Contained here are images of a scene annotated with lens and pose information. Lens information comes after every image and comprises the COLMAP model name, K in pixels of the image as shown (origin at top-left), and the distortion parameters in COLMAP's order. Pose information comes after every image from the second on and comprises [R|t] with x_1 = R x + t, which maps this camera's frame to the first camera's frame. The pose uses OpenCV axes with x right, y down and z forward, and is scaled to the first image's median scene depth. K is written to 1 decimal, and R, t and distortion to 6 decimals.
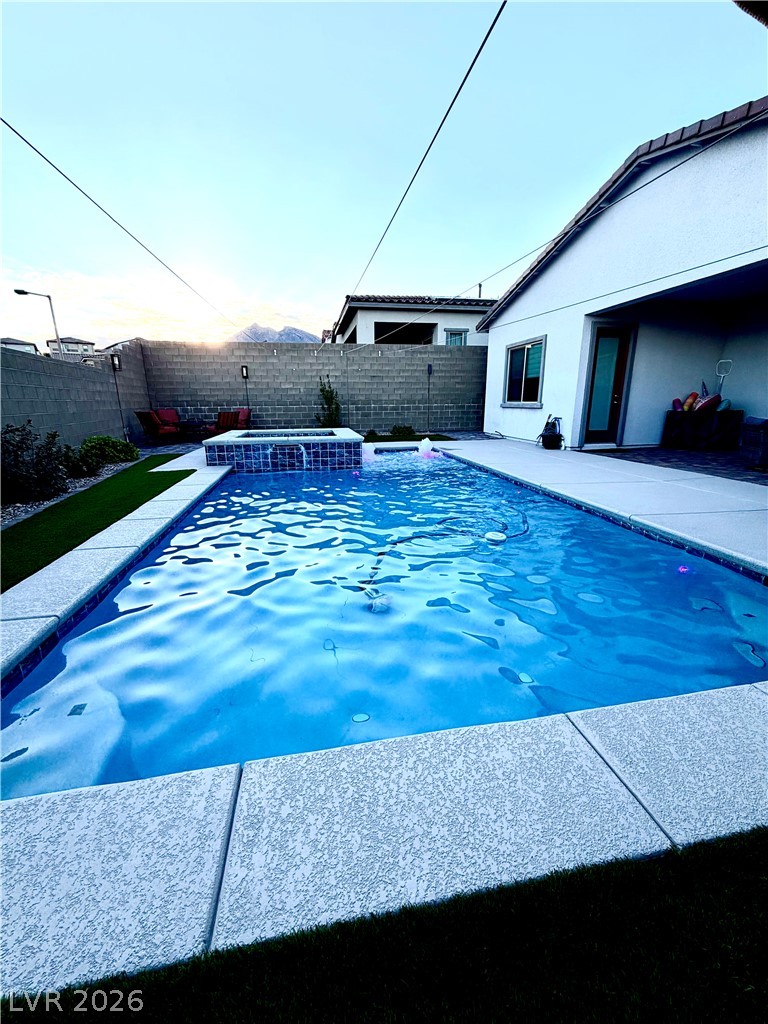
lens RADIAL K [[410.0, 0, 382.6], [0, 410.0, 507.9], [0, 0, 1]] dist [0.001249, -0.000030]
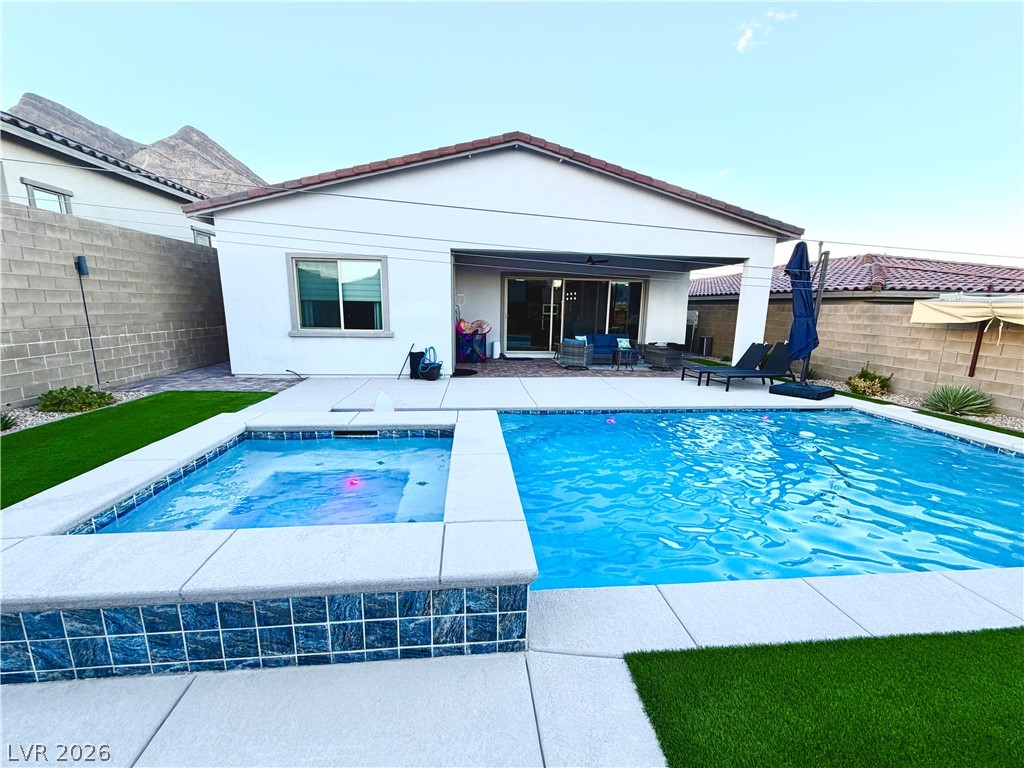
lens RADIAL K [[410.0, 0, 508.8], [0, 410.0, 387.4], [0, 0, 1]] dist [0.001249, -0.000030]
pose [[0.082647, -0.184801, 0.979295, -0.370187], [0.234583, 0.958653, 0.161108, -0.173997], [-0.968576, 0.216411, 0.122581, 0.524941]]
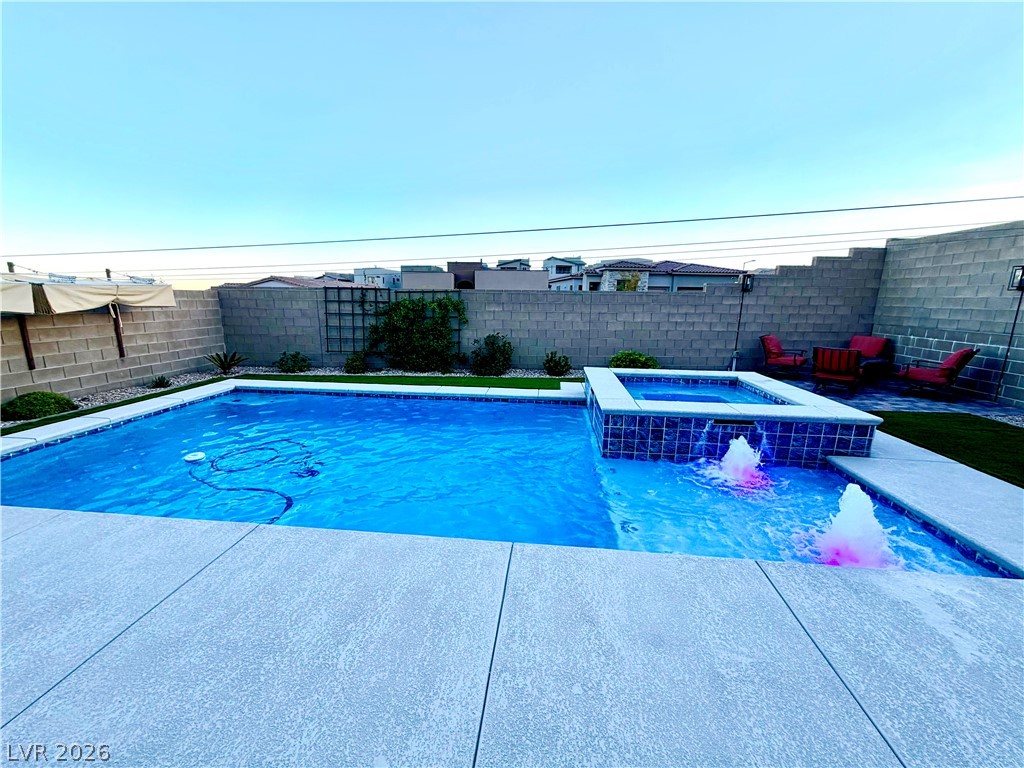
lens RADIAL K [[410.0, 0, 509.5], [0, 410.0, 385.7], [0, 0, 1]] dist [0.001249, -0.000030]
pose [[-0.279389, 0.206090, -0.937800, 0.324057], [-0.249731, 0.927484, 0.278223, -0.196592], [0.927133, 0.311930, -0.207662, 0.575710]]
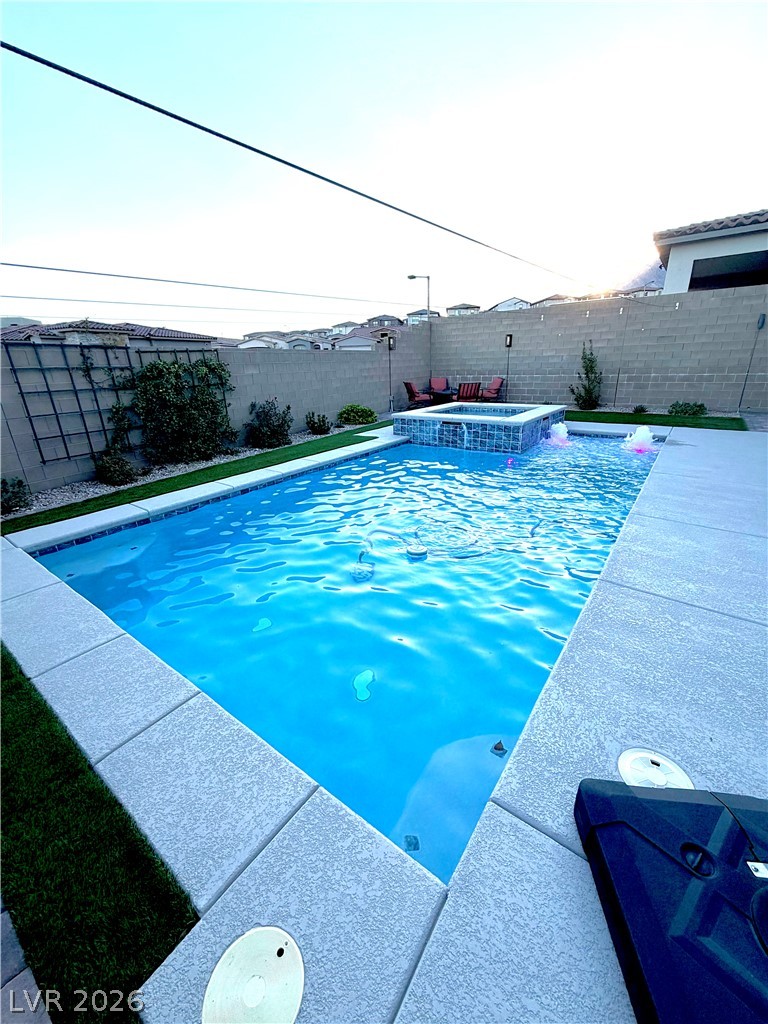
lens RADIAL K [[410.0, 0, 382.9], [0, 410.0, 507.4], [0, 0, 1]] dist [0.001249, -0.000030]
pose [[0.684943, 0.230910, -0.691038, 0.247559], [-0.160094, 0.972969, 0.166436, -0.049820], [0.710790, -0.003369, 0.703396, 0.063818]]
